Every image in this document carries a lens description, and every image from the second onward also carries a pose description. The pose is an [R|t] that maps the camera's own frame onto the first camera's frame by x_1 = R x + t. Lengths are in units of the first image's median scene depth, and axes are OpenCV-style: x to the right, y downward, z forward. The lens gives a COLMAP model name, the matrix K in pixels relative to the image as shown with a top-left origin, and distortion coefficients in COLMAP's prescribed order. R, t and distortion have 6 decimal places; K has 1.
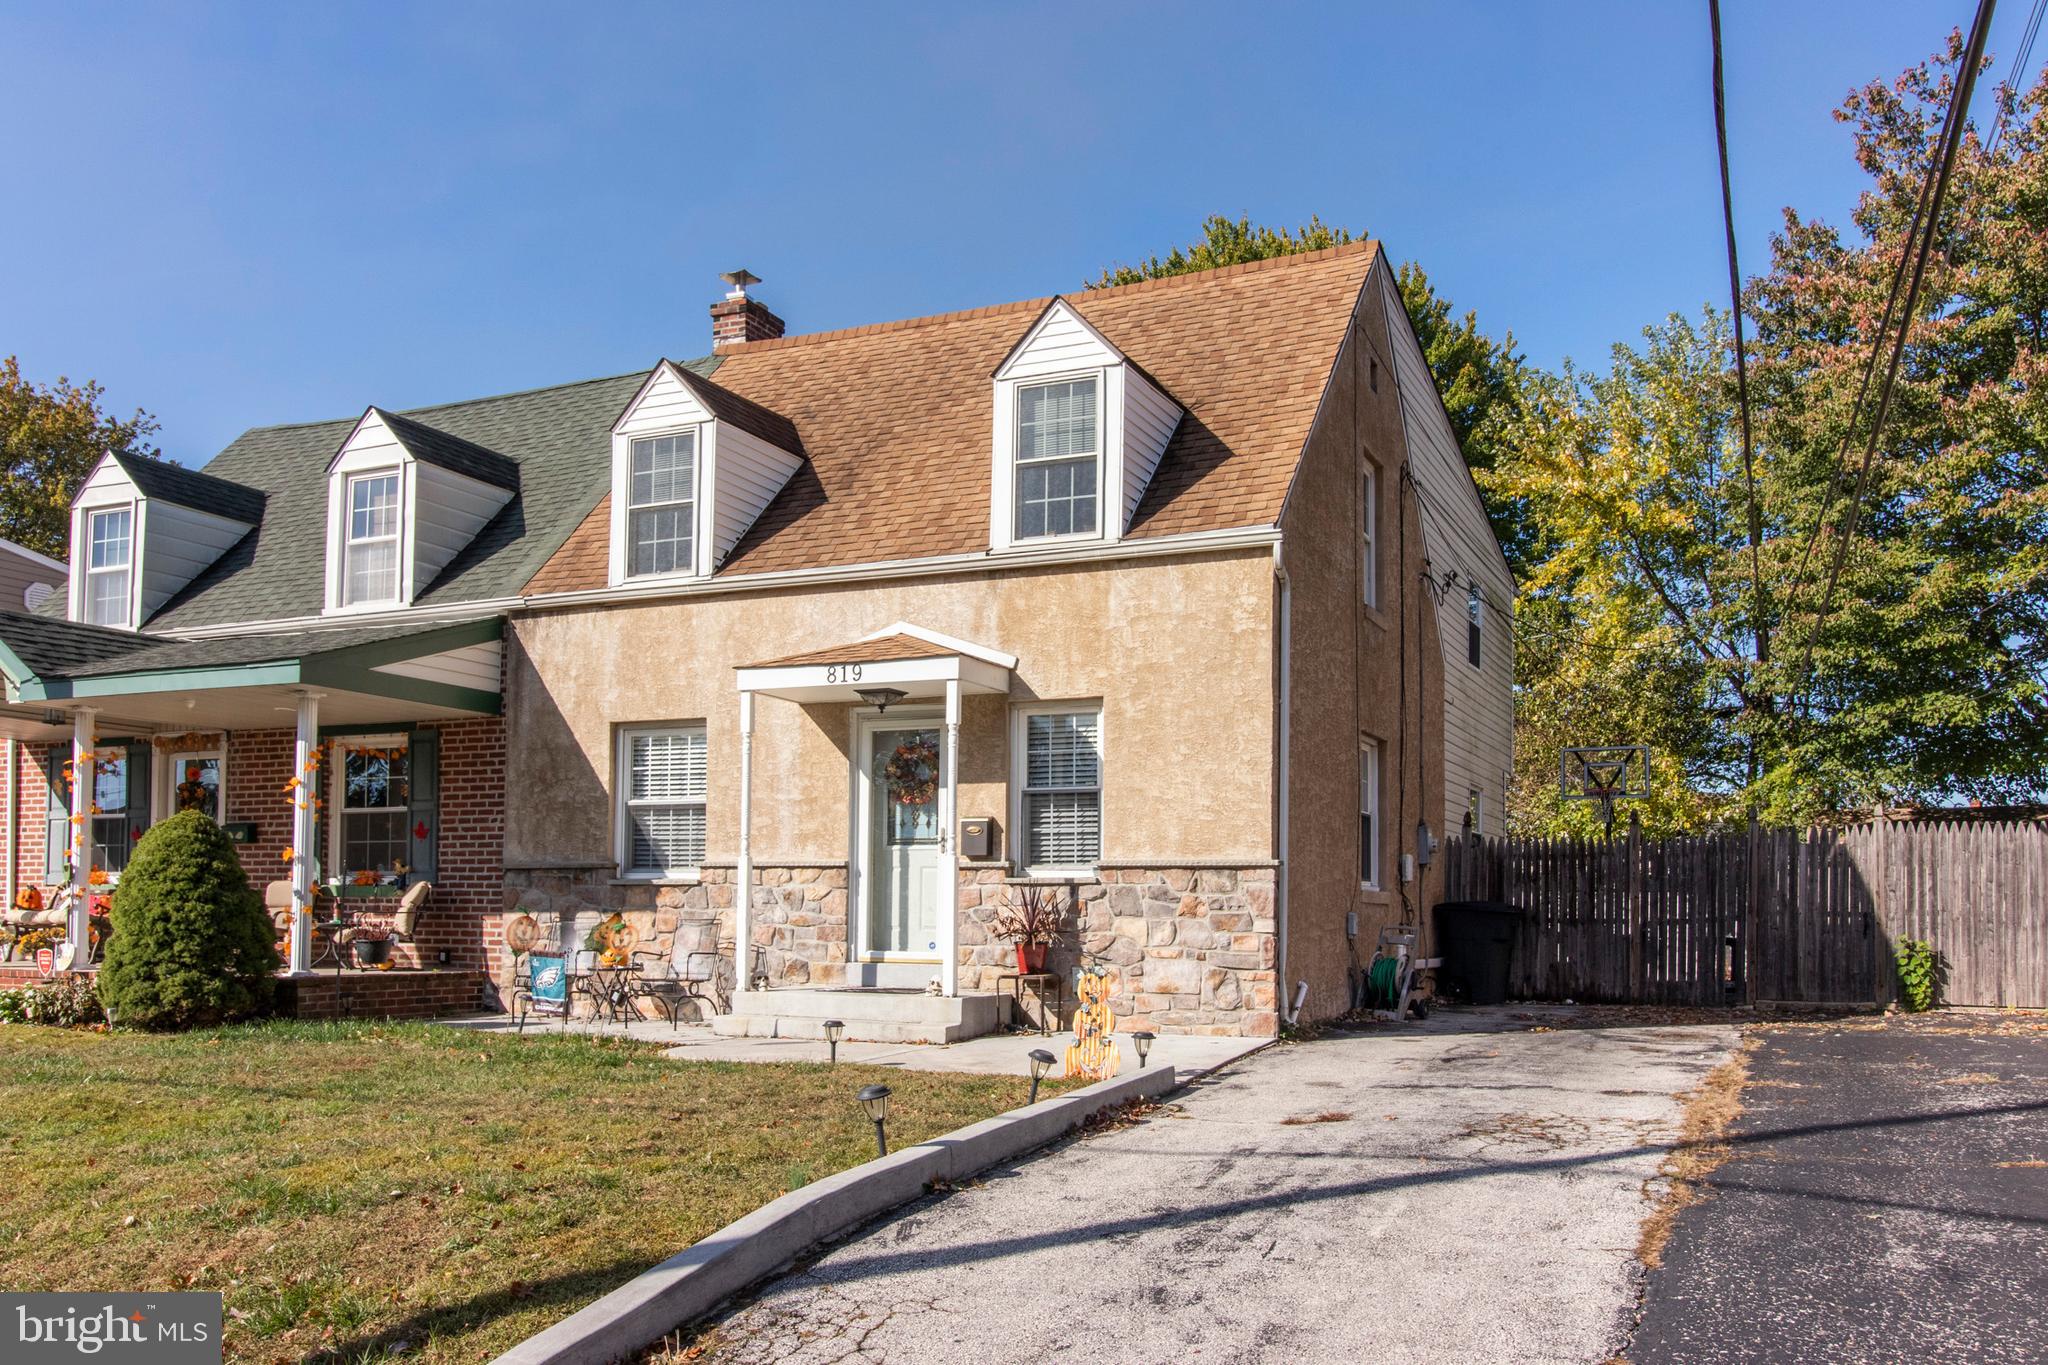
lens RADIAL K [[1747.8, 0, 1024.0], [0, 1747.8, 725.9], [0, 0, 1]] dist [0.008407, 0.007130]
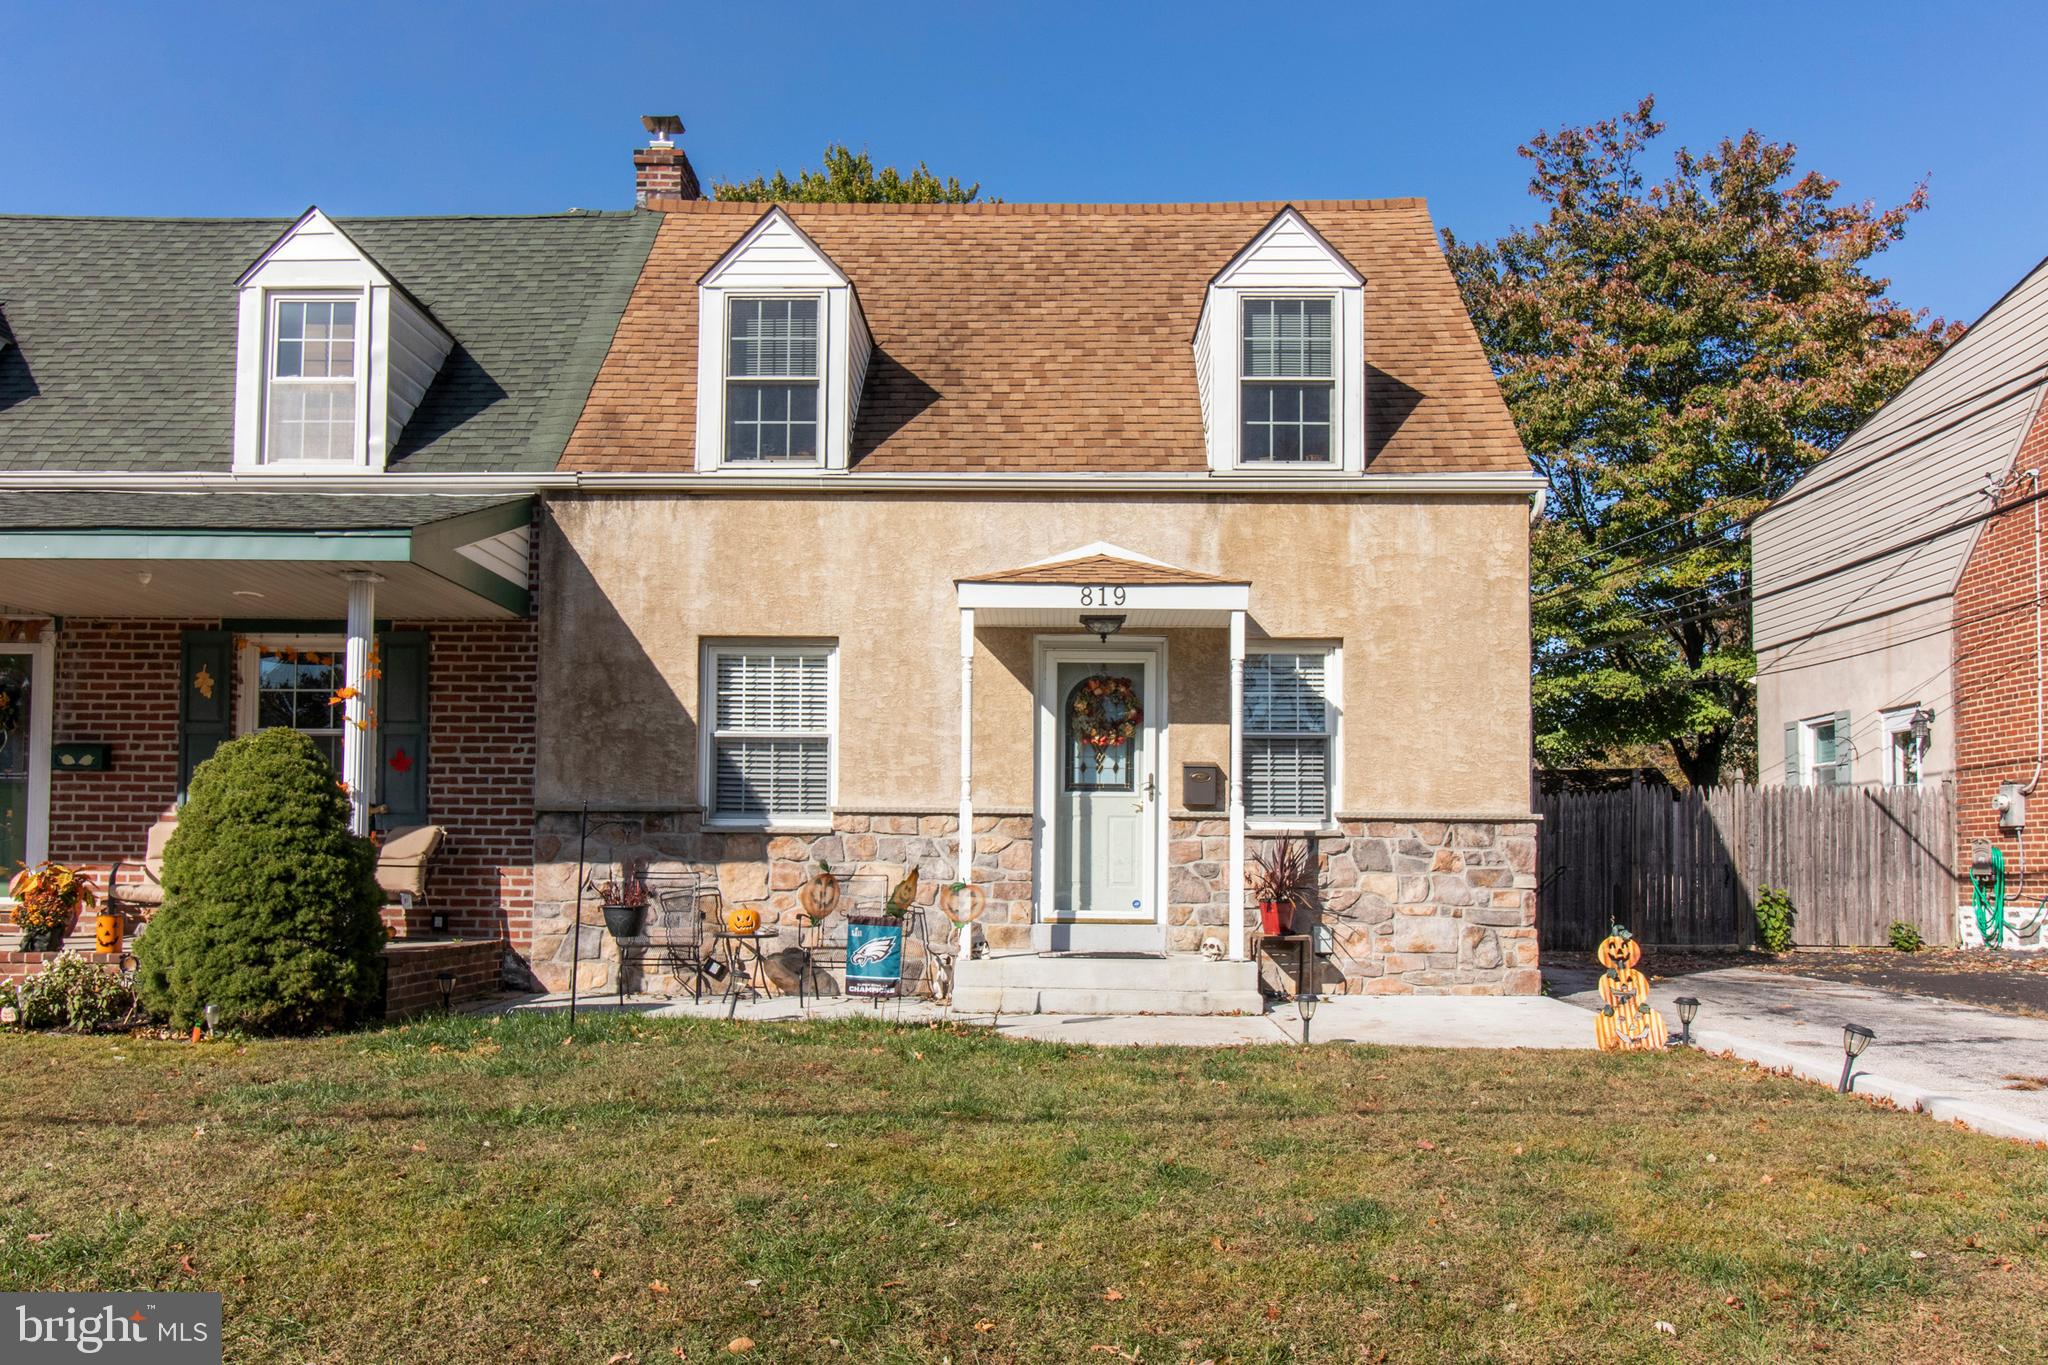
lens RADIAL K [[1694.8, 0, 1024.0], [0, 1694.8, 682.5], [0, 0, 1]] dist [0.007447, 0.004297]
pose [[0.911561, 0.043549, 0.408852, -0.452929], [-0.045381, 0.998956, -0.005224, 0.018533], [-0.408653, -0.013792, 0.912586, 0.222558]]
